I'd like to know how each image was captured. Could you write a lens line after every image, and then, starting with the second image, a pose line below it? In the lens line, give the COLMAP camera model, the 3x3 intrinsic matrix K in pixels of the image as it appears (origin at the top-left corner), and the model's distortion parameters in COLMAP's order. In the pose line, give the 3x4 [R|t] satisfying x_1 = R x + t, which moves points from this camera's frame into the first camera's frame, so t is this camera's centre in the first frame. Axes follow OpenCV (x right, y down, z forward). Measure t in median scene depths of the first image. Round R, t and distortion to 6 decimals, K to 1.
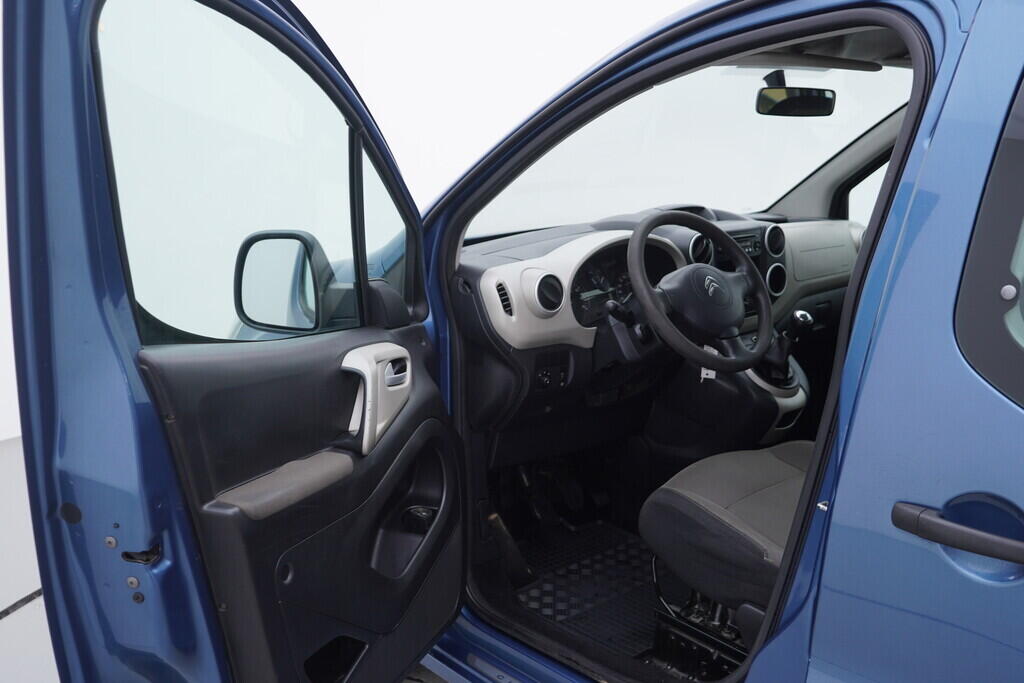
lens RADIAL K [[1082.1, 0, 512.0], [0, 1082.1, 341.5], [0, 0, 1]] dist [0.007036, 0.007599]
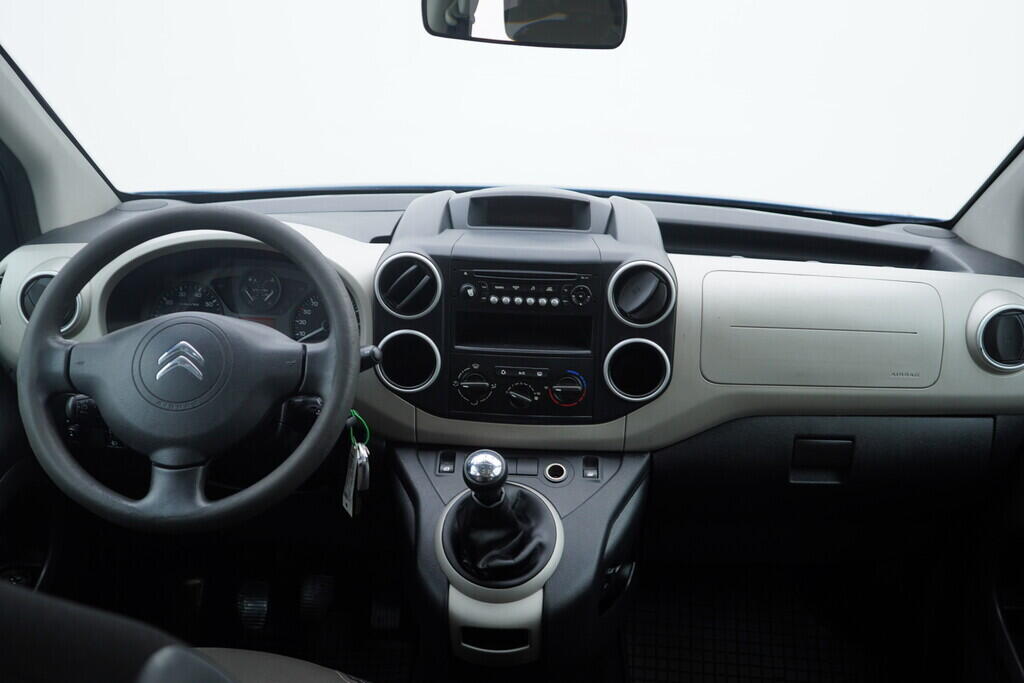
lens RADIAL K [[1082.1, 0, 512.0], [0, 1082.1, 341.5], [0, 0, 1]] dist [0.007036, 0.007599]
pose [[0.706514, 0.256323, -0.659648, 0.587272], [-0.169744, 0.966272, 0.193665, -0.173443], [0.687040, -0.024855, 0.726194, 0.654676]]
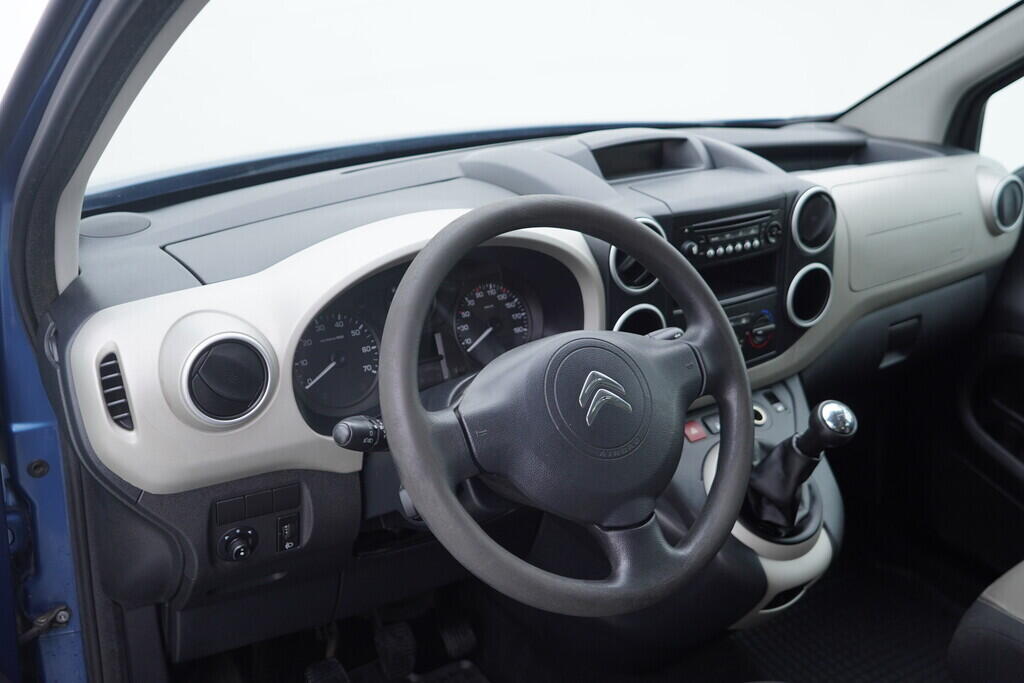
lens RADIAL K [[1082.1, 0, 512.0], [0, 1082.1, 341.5], [0, 0, 1]] dist [0.007036, 0.007599]
pose [[0.992427, 0.081167, -0.092200, 0.169497], [-0.063008, 0.980691, 0.185134, -0.133678], [0.105446, -0.177922, 0.978379, 0.530030]]
